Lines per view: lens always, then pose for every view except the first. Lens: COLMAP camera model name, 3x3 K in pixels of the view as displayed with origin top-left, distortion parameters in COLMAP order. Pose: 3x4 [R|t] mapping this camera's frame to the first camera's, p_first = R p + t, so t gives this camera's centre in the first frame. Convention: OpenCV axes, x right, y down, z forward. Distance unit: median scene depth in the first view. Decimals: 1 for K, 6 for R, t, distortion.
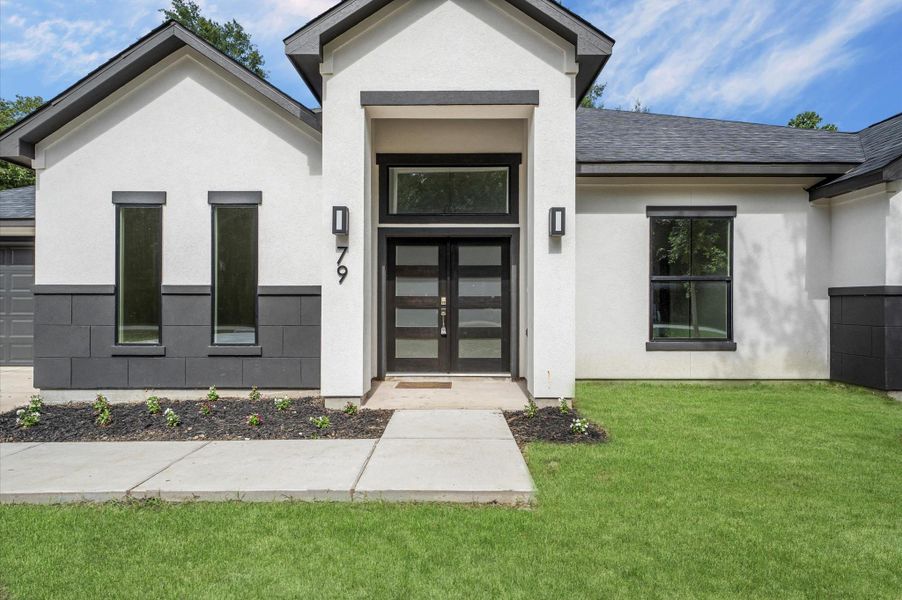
lens RADIAL K [[363.6, 0, 448.7], [0, 363.6, 302.7], [0, 0, 1]] dist [-0.022109, 0.000246]
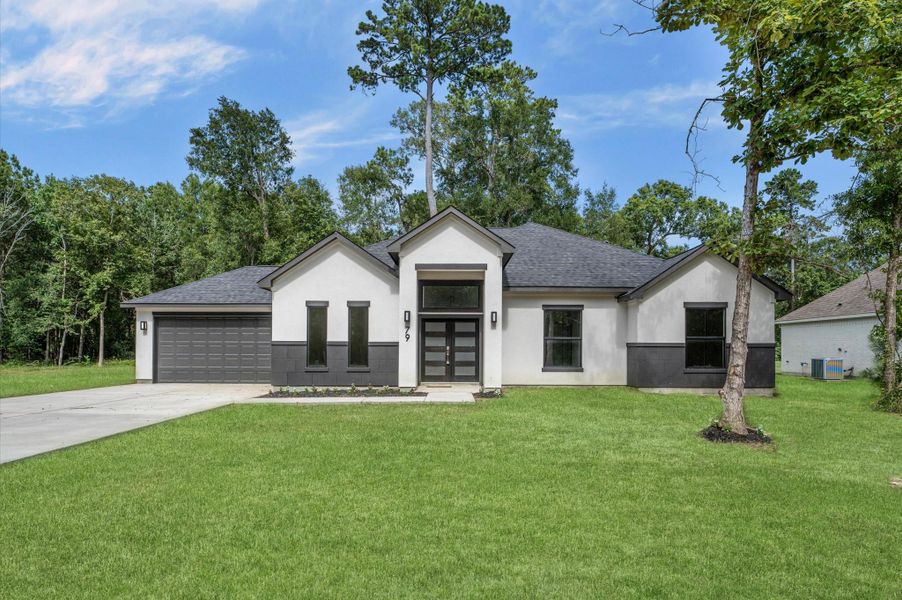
lens RADIAL K [[516.9, 0, 456.1], [0, 516.9, 344.8], [0, 0, 1]] dist [0.000828, 0.000360]
pose [[0.999814, 0.003327, 0.019015, -0.024808], [-0.003221, 0.999979, -0.005593, -0.009731], [-0.019033, 0.005531, 0.999804, -2.113523]]
